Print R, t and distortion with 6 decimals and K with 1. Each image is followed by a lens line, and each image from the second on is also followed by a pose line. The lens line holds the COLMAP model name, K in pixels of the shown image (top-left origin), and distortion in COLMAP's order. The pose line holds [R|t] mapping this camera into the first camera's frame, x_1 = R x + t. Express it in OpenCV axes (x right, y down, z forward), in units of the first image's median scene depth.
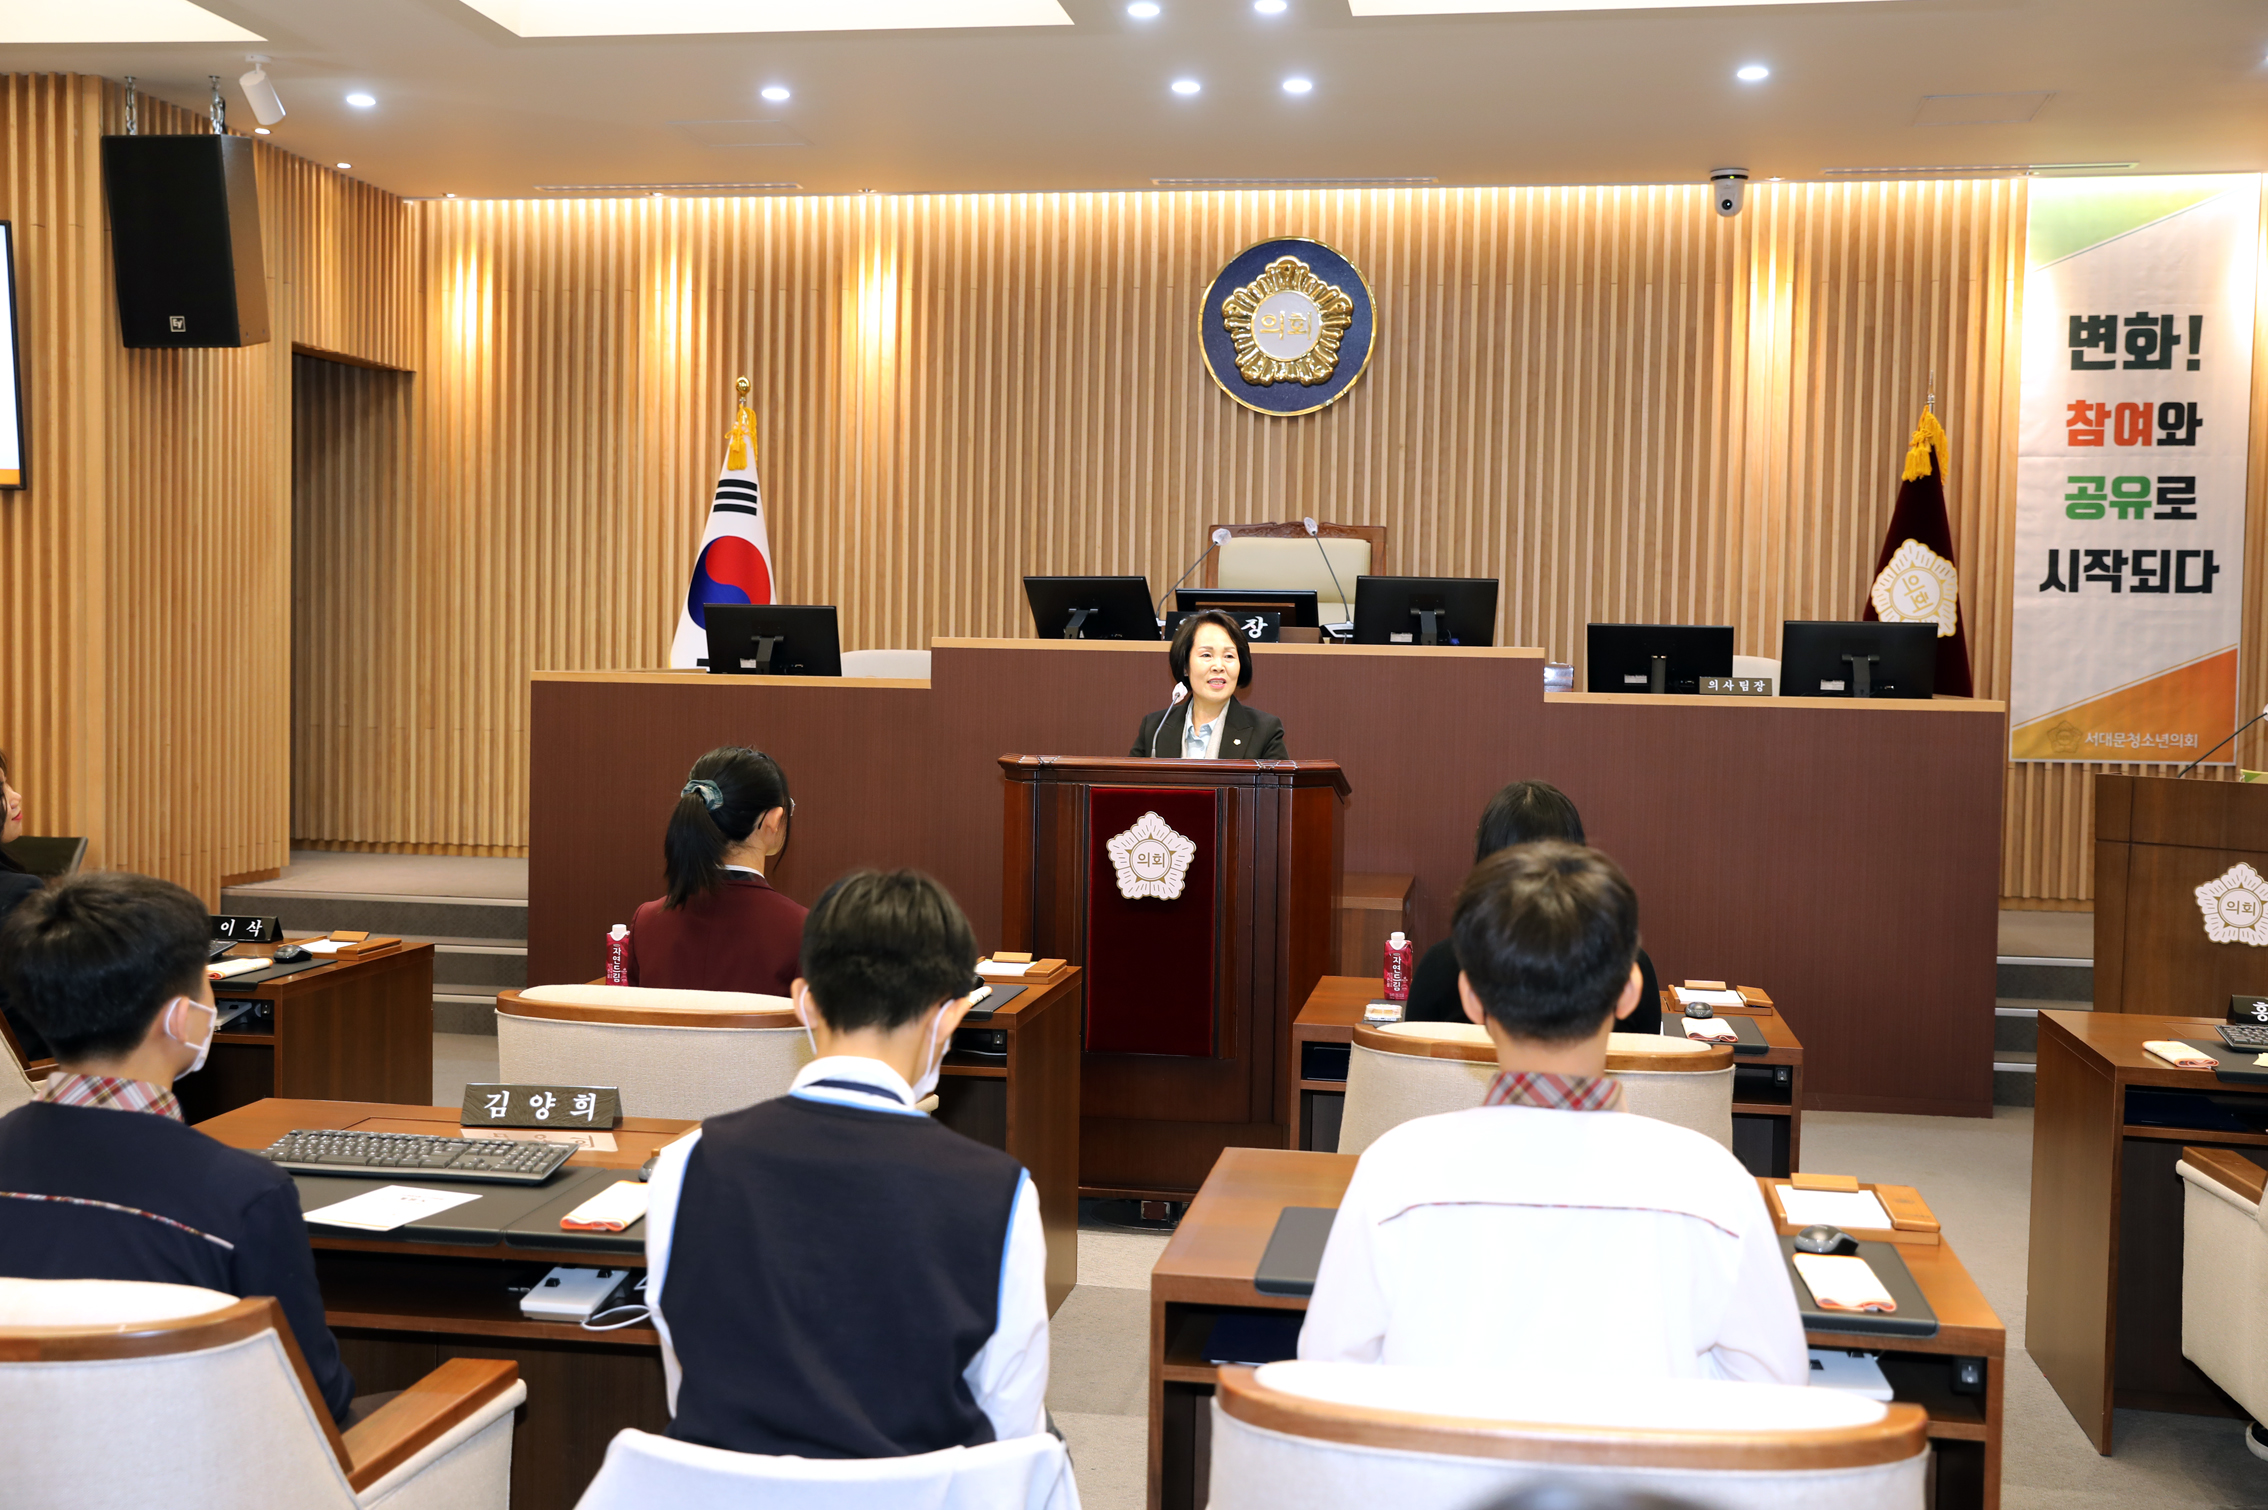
lens RADIAL K [[2662.6, 0, 1099.5], [0, 2662.6, 750.3], [0, 0, 1]] dist [0.005048, 0.044218]
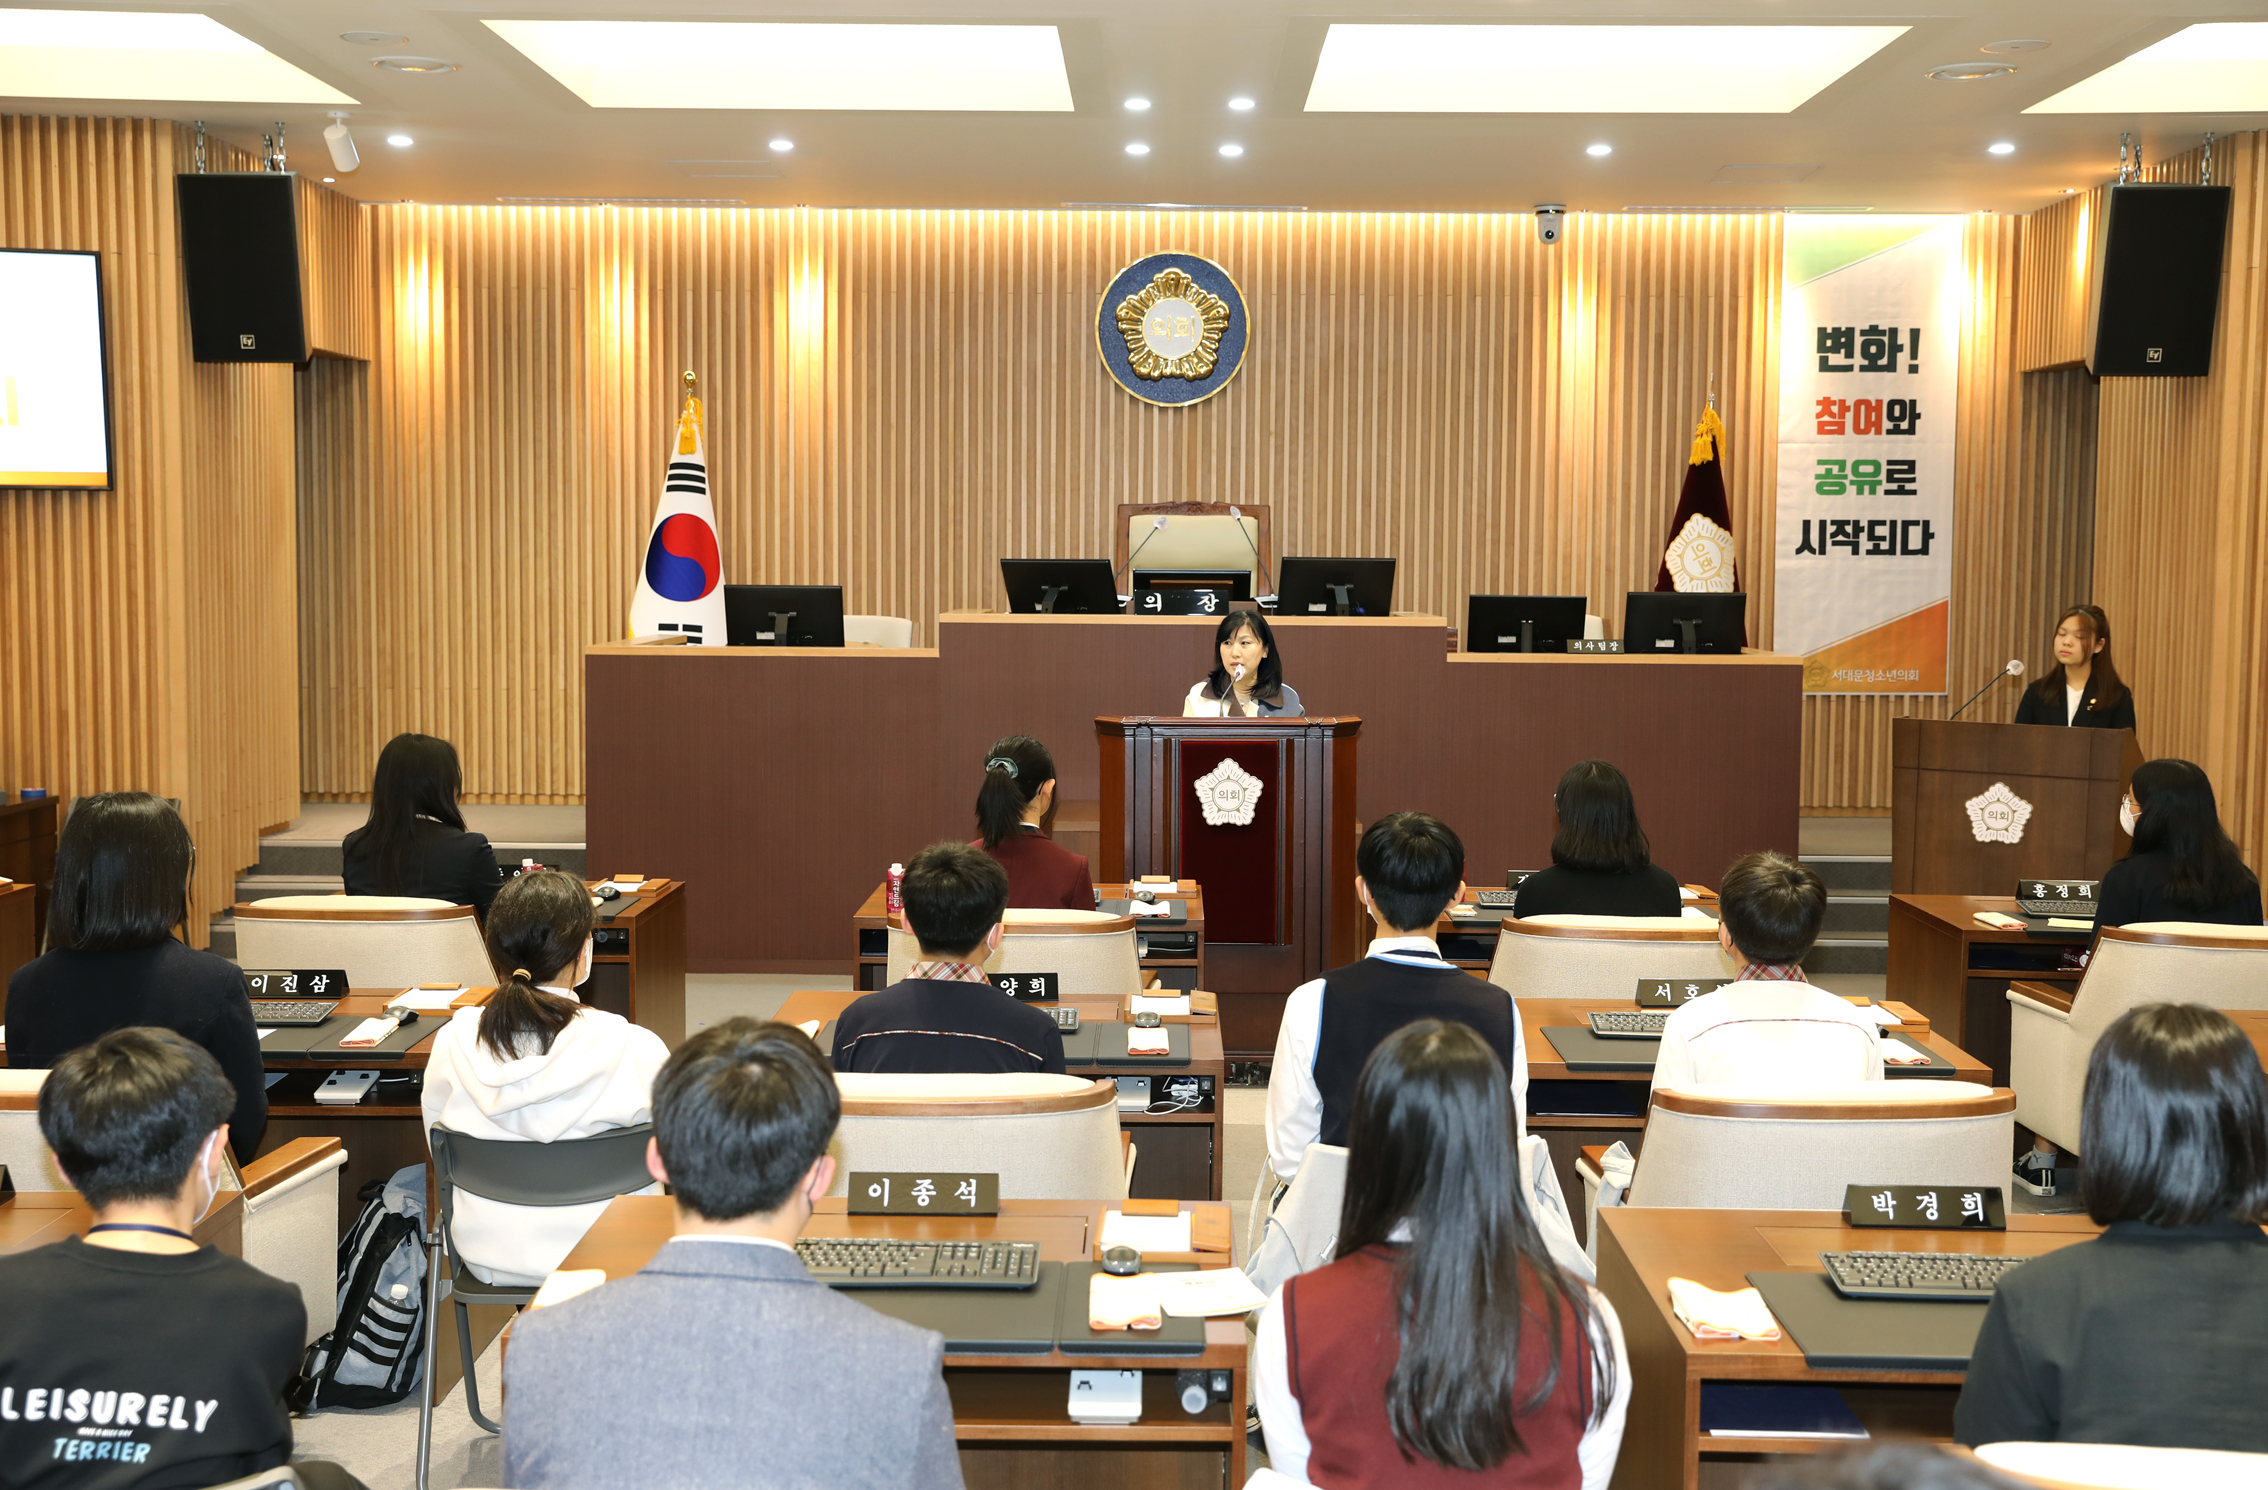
lens RADIAL K [[2815.2, 0, 1164.3], [0, 2815.2, 751.6], [0, 0, 1]] dist [0.000180, 0.008729]
pose [[0.985323, -0.022131, 0.169257, -0.150710], [0.016225, 0.999213, 0.036196, -0.021007], [-0.169925, -0.032919, 0.984907, -0.218786]]
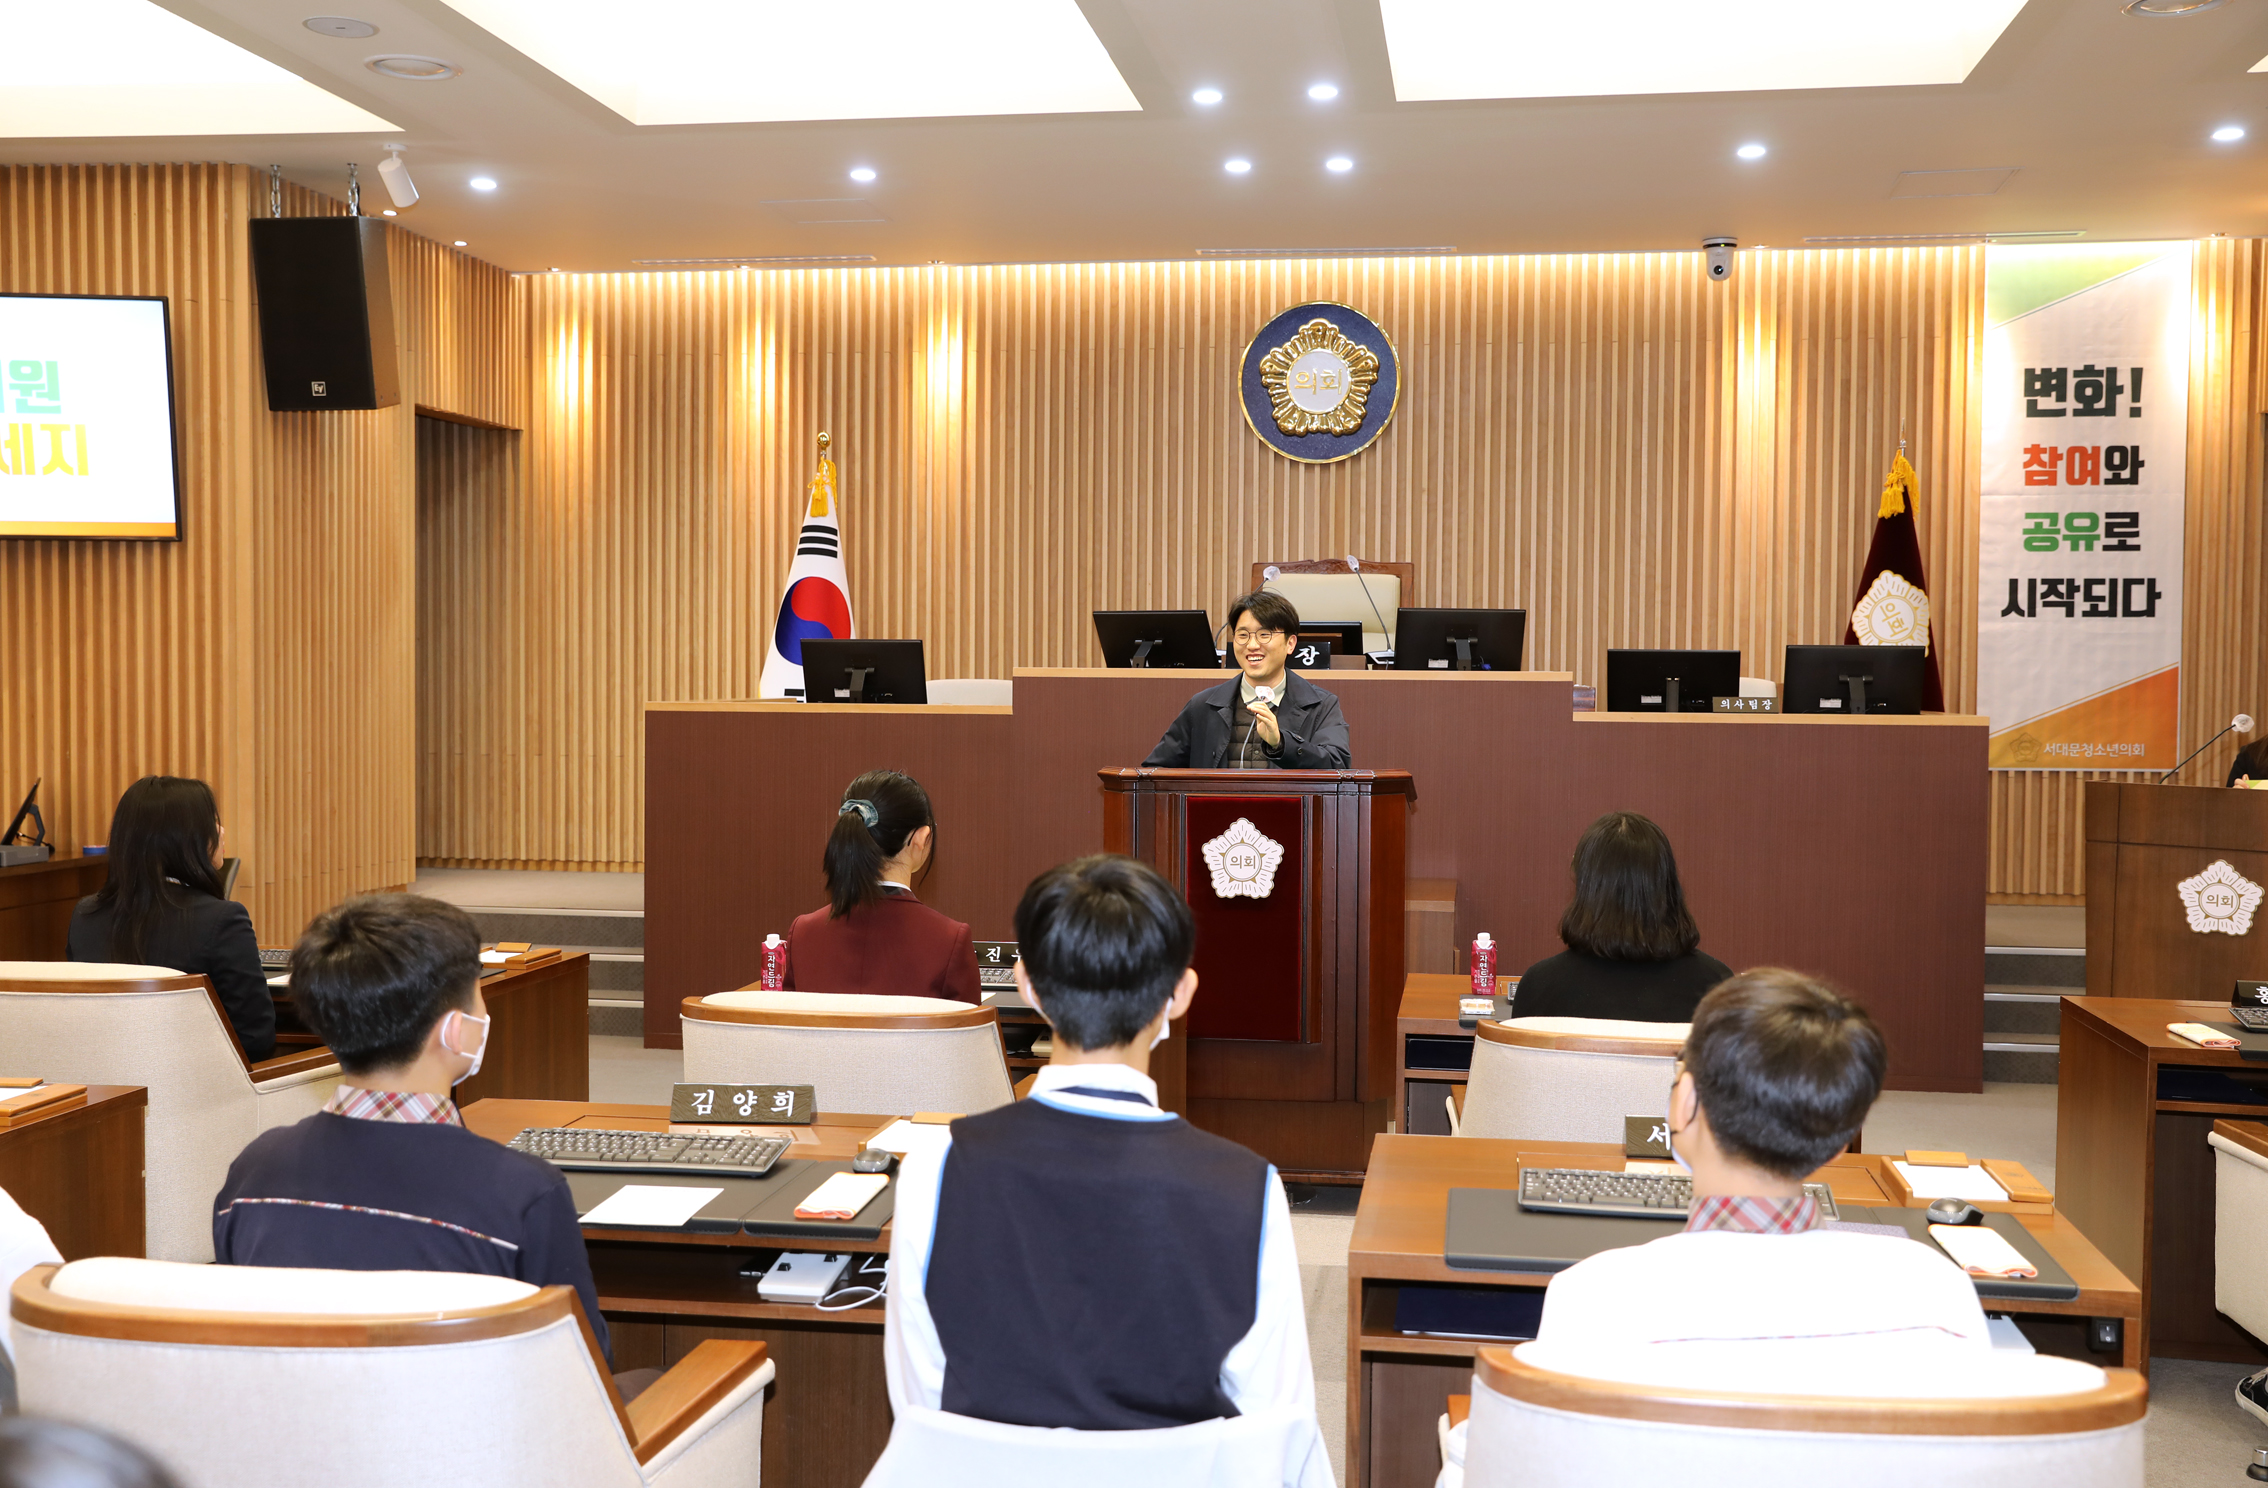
lens RADIAL K [[2414.4, 0, 1134.0], [0, 2414.4, 744.0], [0, 0, 1]] dist [-0.020328, 0.042340]
pose [[0.999809, -0.010162, 0.016669, -0.025399], [0.010322, 0.999901, -0.009562, -0.000772], [-0.016570, 0.009733, 0.999815, 0.004641]]
